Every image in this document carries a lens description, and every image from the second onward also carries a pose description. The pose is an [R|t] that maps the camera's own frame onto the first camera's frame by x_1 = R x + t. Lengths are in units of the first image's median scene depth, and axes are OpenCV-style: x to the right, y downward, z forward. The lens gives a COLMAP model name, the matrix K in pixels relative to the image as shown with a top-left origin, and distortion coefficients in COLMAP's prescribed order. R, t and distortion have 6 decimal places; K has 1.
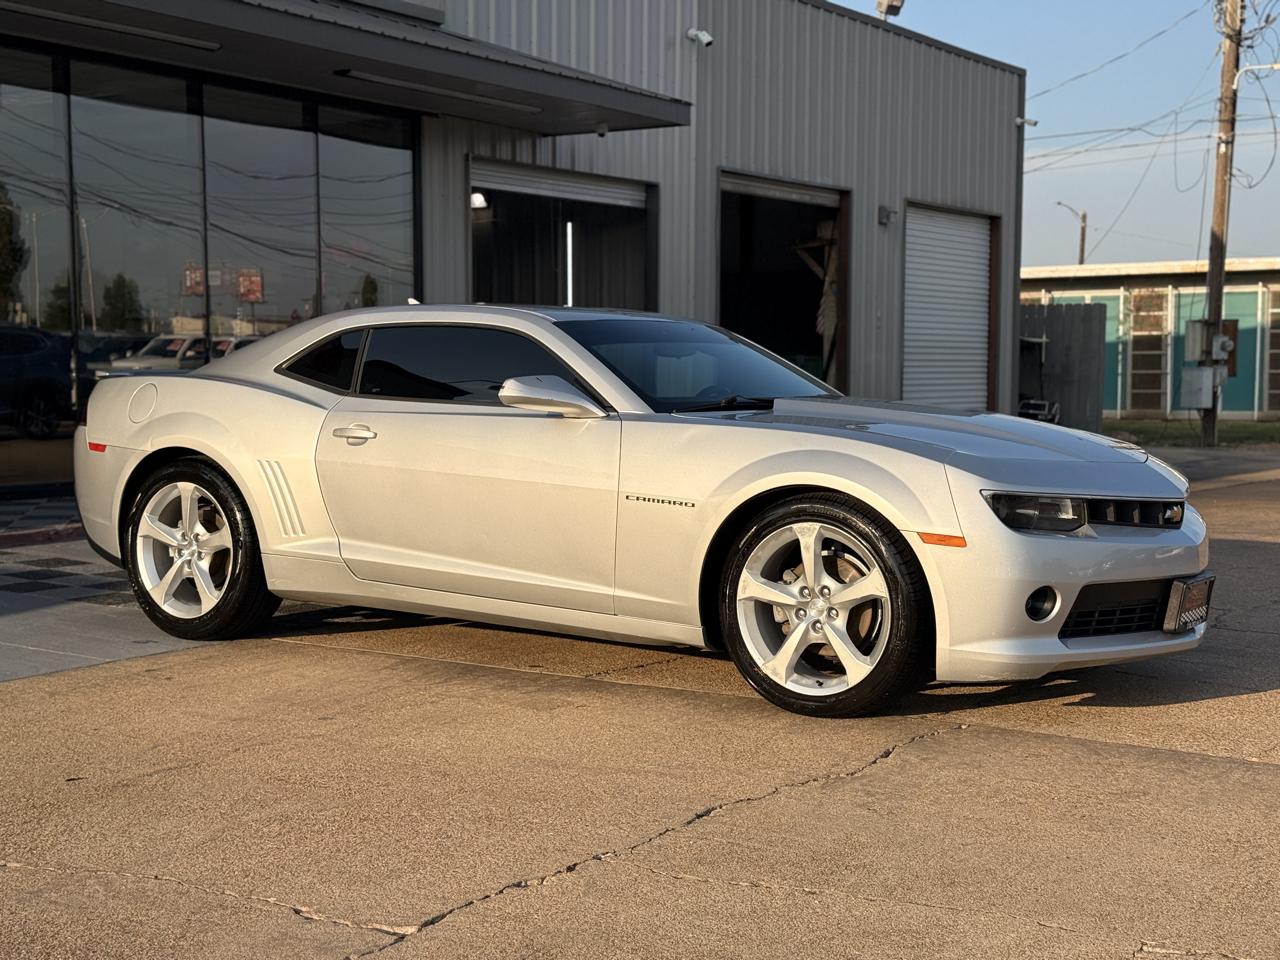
lens RADIAL K [[1766.7, 0, 640.0], [0, 1766.7, 480.0], [0, 0, 1]] dist [0.184093, -0.382286]
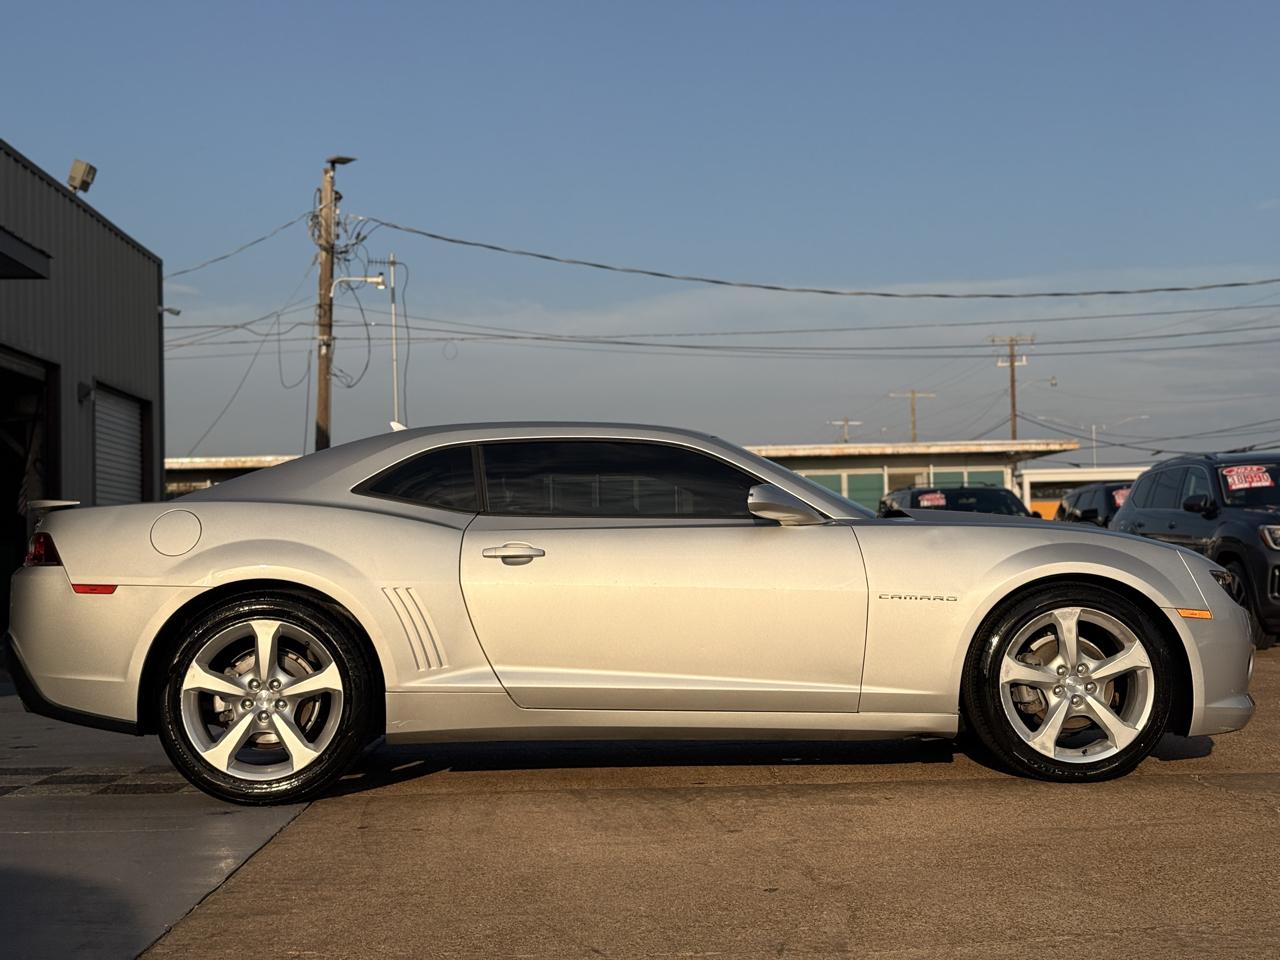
lens RADIAL K [[1766.7, 0, 640.0], [0, 1766.7, 480.0], [0, 0, 1]] dist [0.184093, -0.382286]
pose [[0.802112, 0.009338, 0.597101, -0.161104], [0.060538, 0.993455, -0.096860, 0.007425], [-0.594098, 0.113840, 0.796297, 0.050350]]
